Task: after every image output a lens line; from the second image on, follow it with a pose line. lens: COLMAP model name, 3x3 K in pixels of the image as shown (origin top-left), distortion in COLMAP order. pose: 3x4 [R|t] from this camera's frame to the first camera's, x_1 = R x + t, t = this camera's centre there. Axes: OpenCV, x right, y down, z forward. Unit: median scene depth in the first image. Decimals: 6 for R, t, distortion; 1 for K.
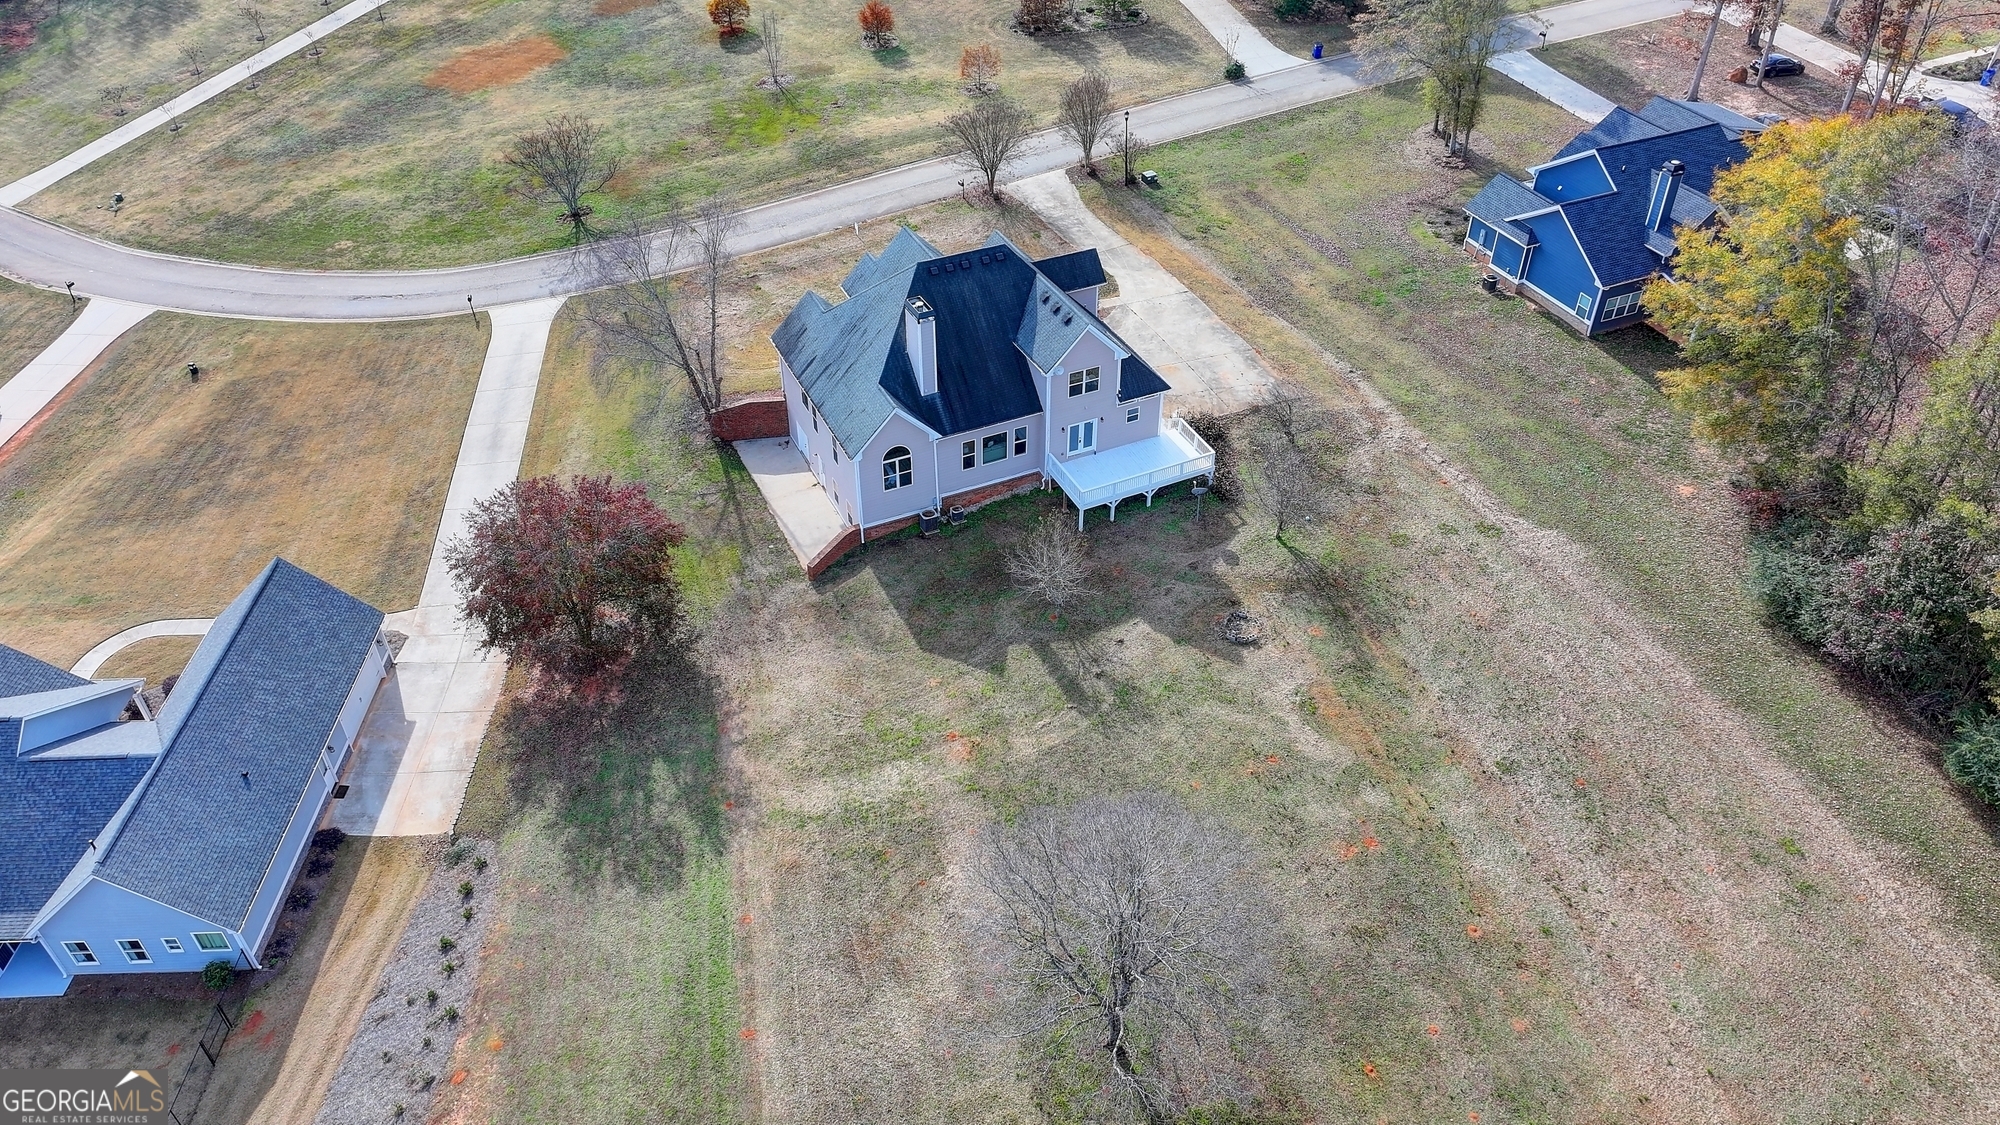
lens RADIAL K [[1400.3, 0, 1008.0], [0, 1400.3, 554.7], [0, 0, 1]] dist [-0.005147, 0.019796]
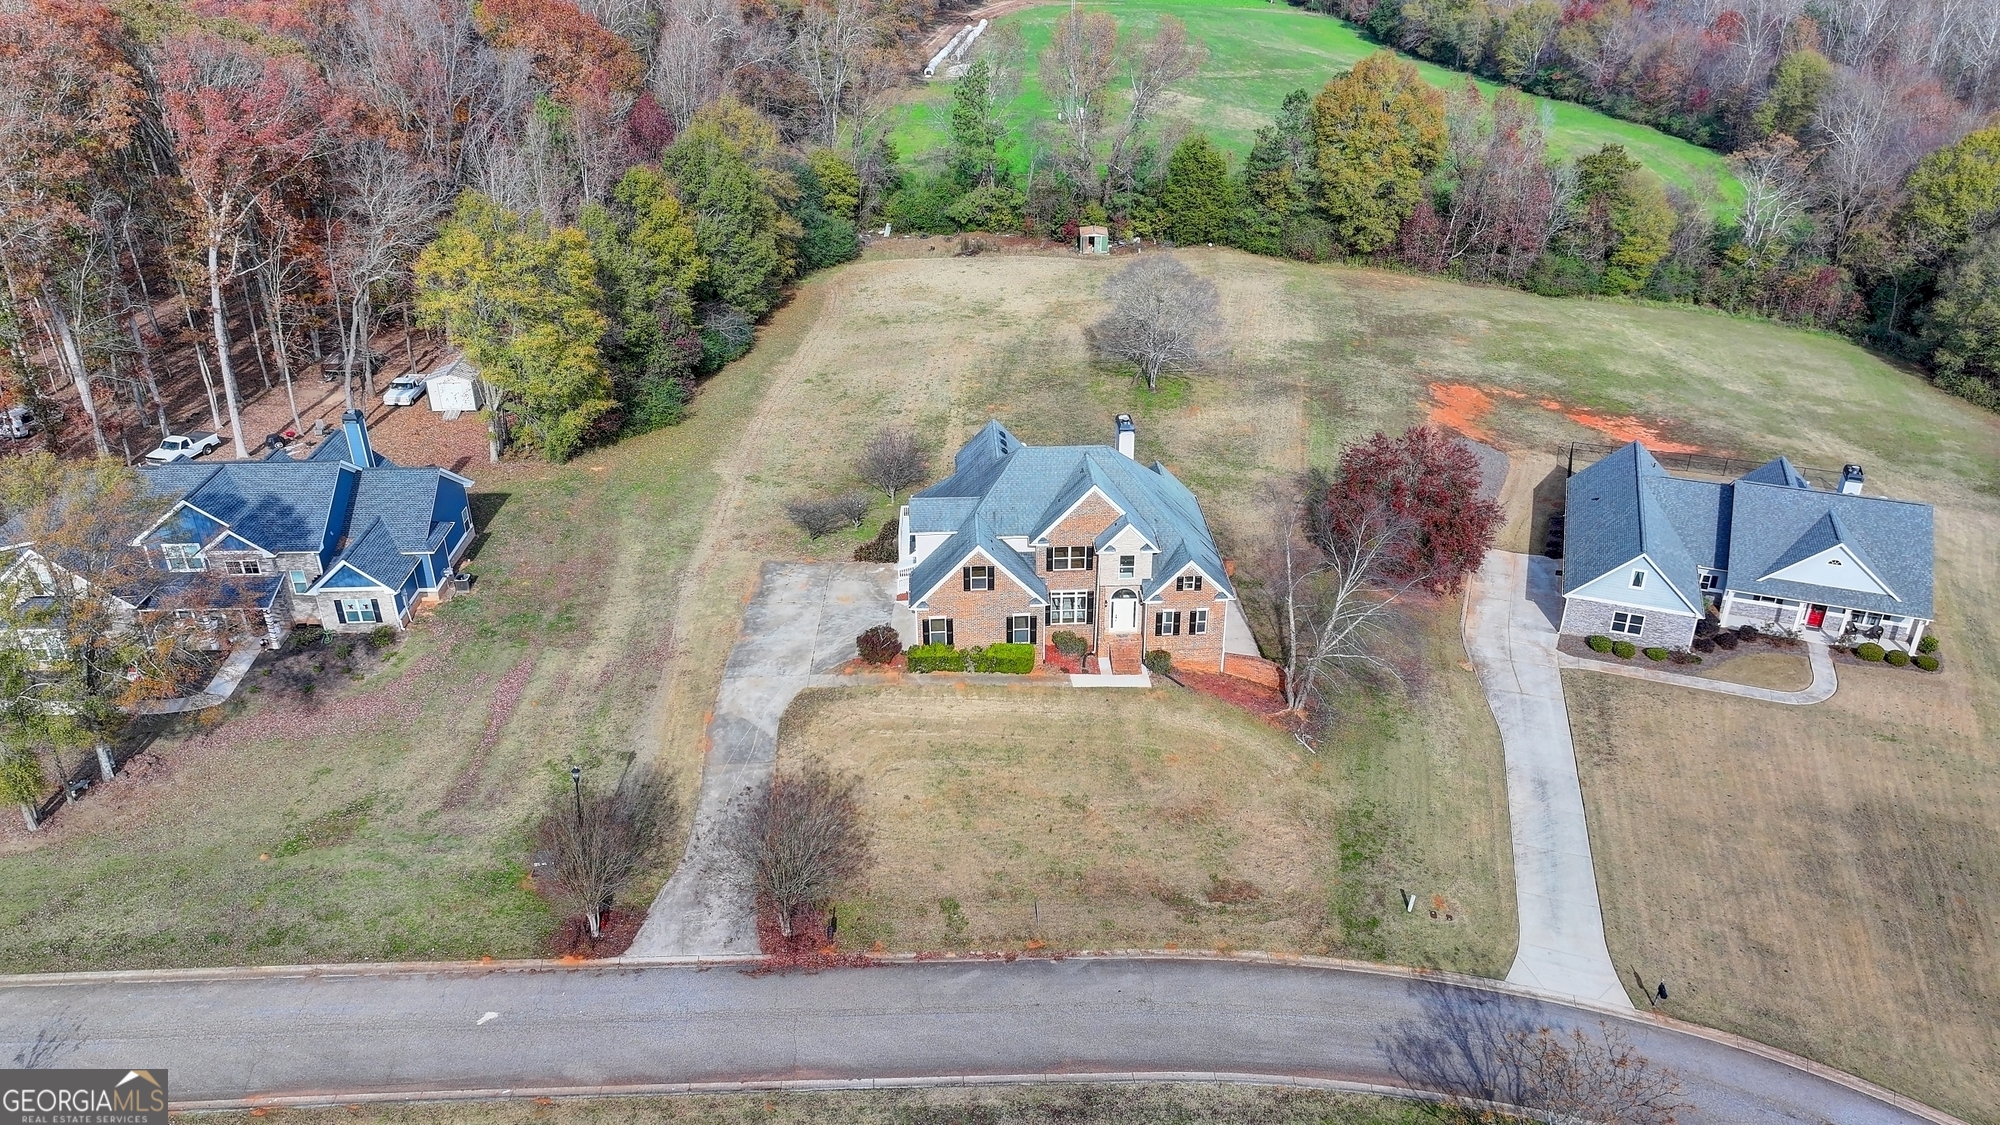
lens RADIAL K [[1400.3, 0, 1008.6], [0, 1400.3, 564.0], [0, 0, 1]] dist [-0.005147, 0.019796]
pose [[-0.924633, -0.180612, 0.335309, -0.349458], [0.239325, 0.409334, 0.880437, -1.069530], [-0.296271, 0.894329, -0.335259, 1.360977]]
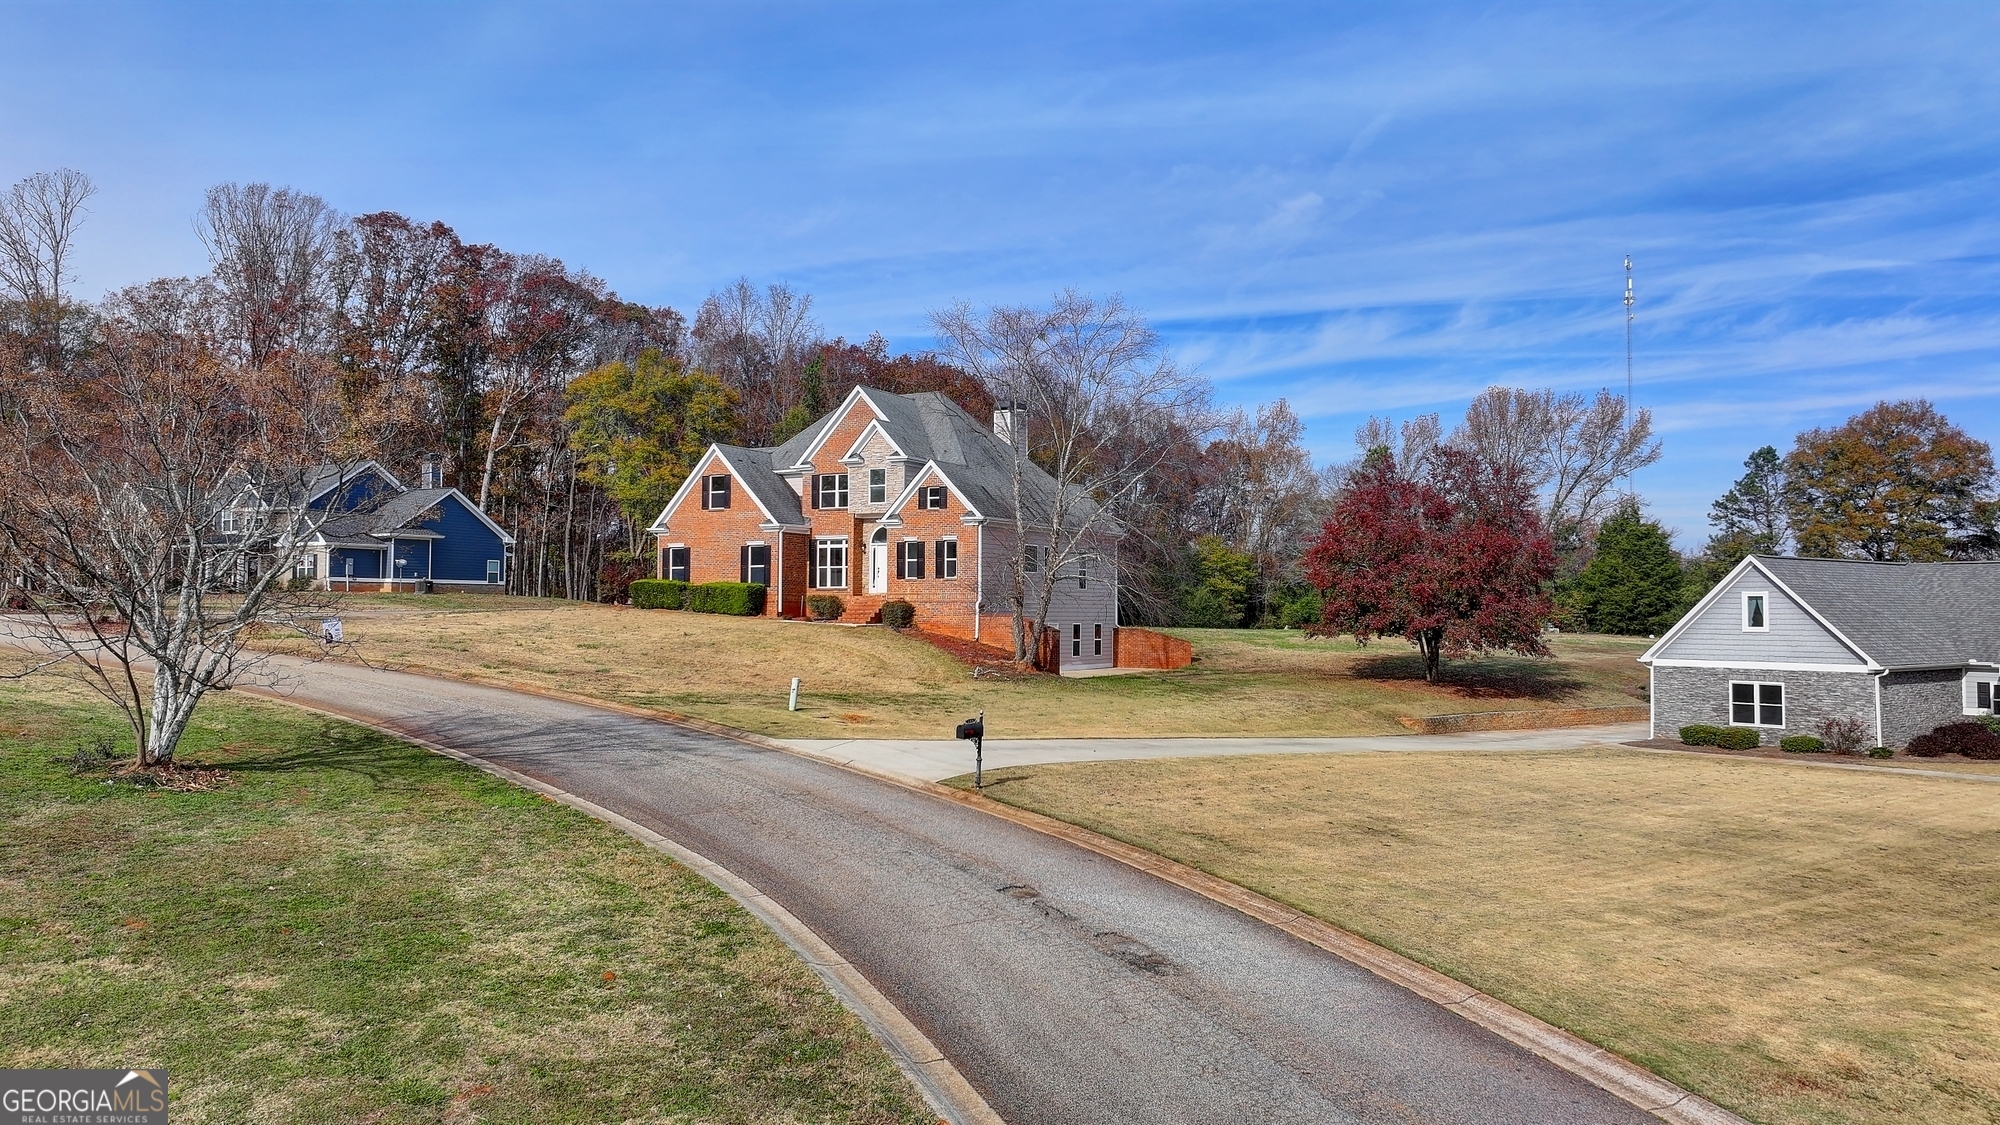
lens RADIAL K [[1400.3, 0, 1009.1], [0, 1400.3, 561.1], [0, 0, 1]] dist [-0.005147, 0.019796]
pose [[-0.572020, 0.022875, 0.819921, -0.758281], [0.510835, 0.792022, 0.334289, -0.368108], [-0.641748, 0.610064, -0.464738, 1.339657]]
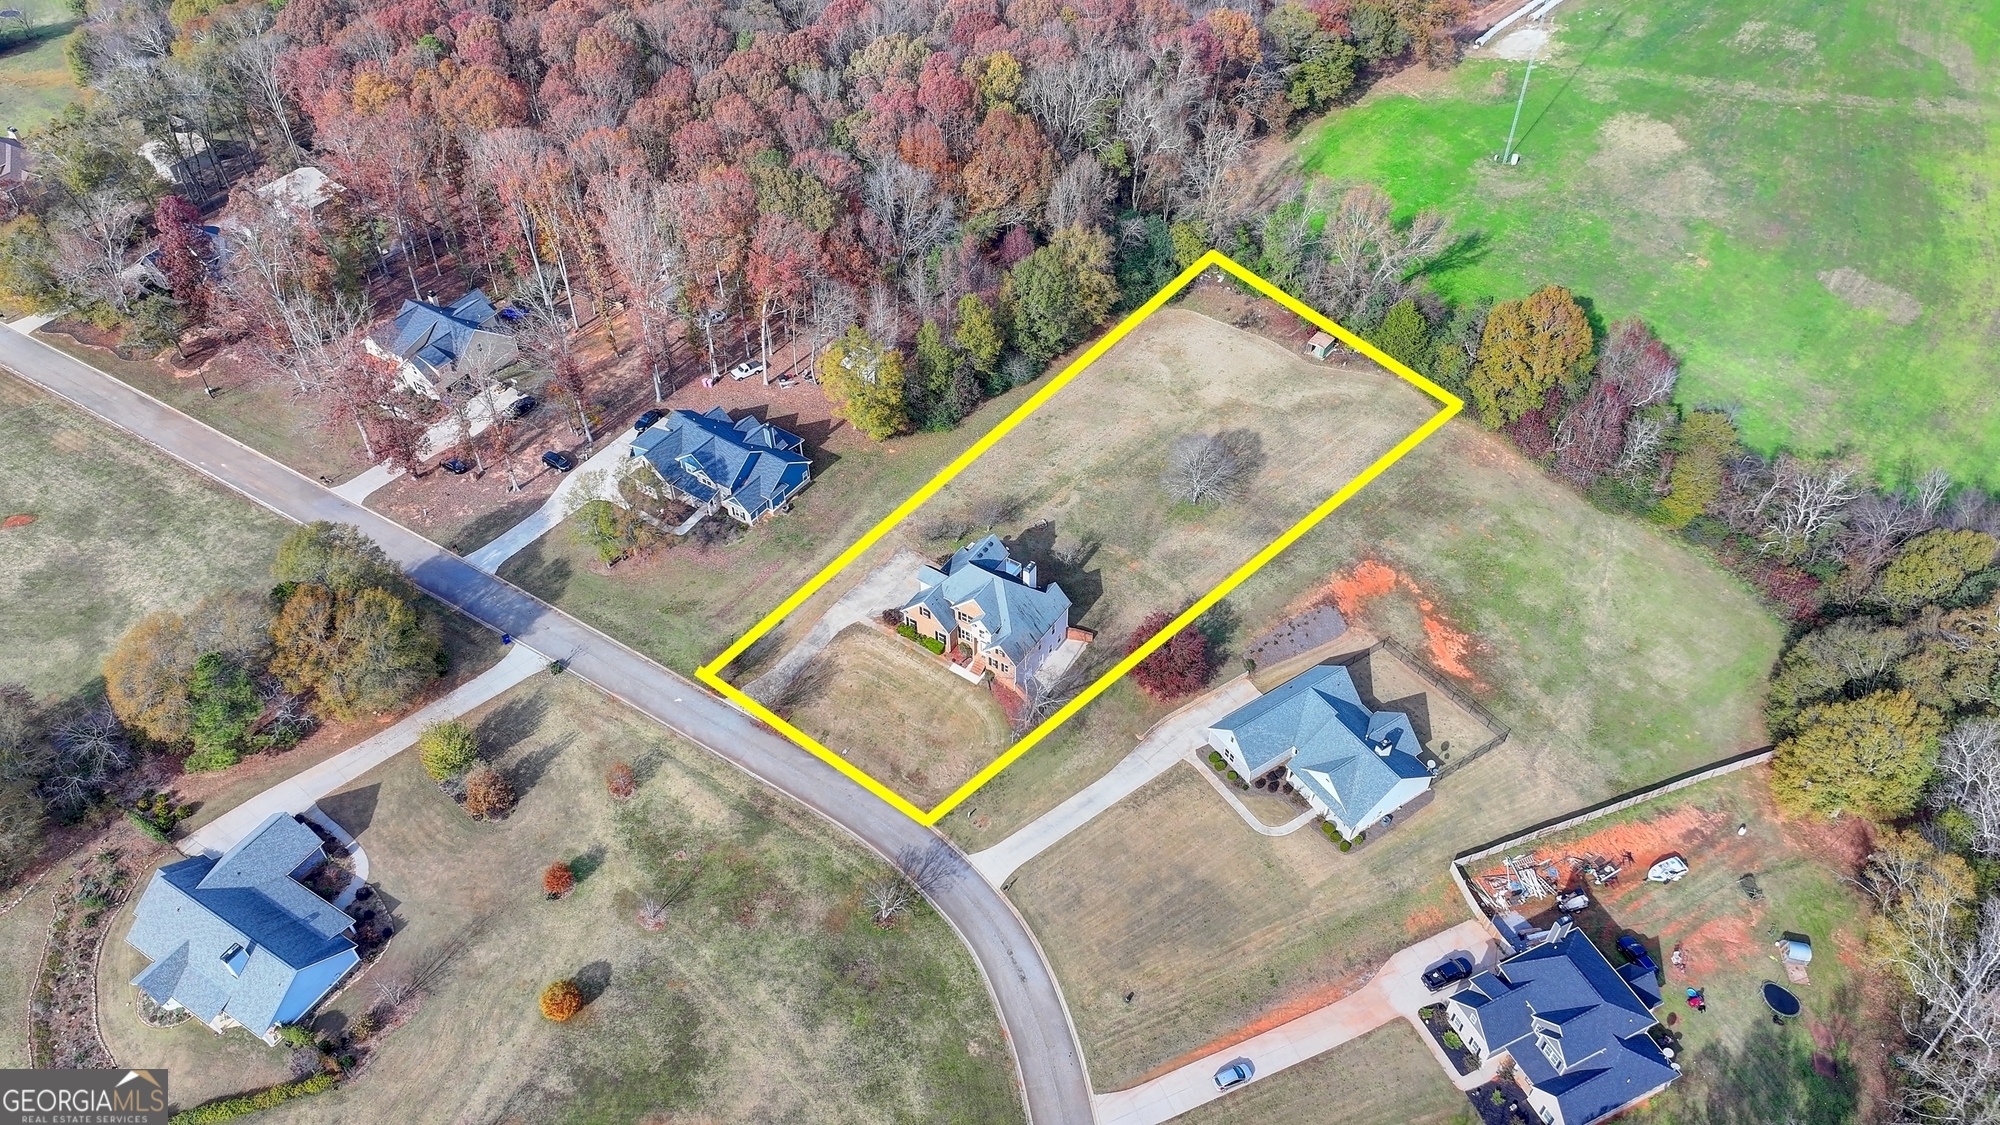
lens RADIAL K [[1400.3, 0, 1006.1], [0, 1400.3, 556.4], [0, 0, 1]] dist [-0.005147, 0.019796]
pose [[-0.521169, -0.598347, 0.608576, -1.413790], [0.538095, 0.323113, 0.778493, -1.957370], [-0.662448, 0.733198, 0.153571, 0.544372]]
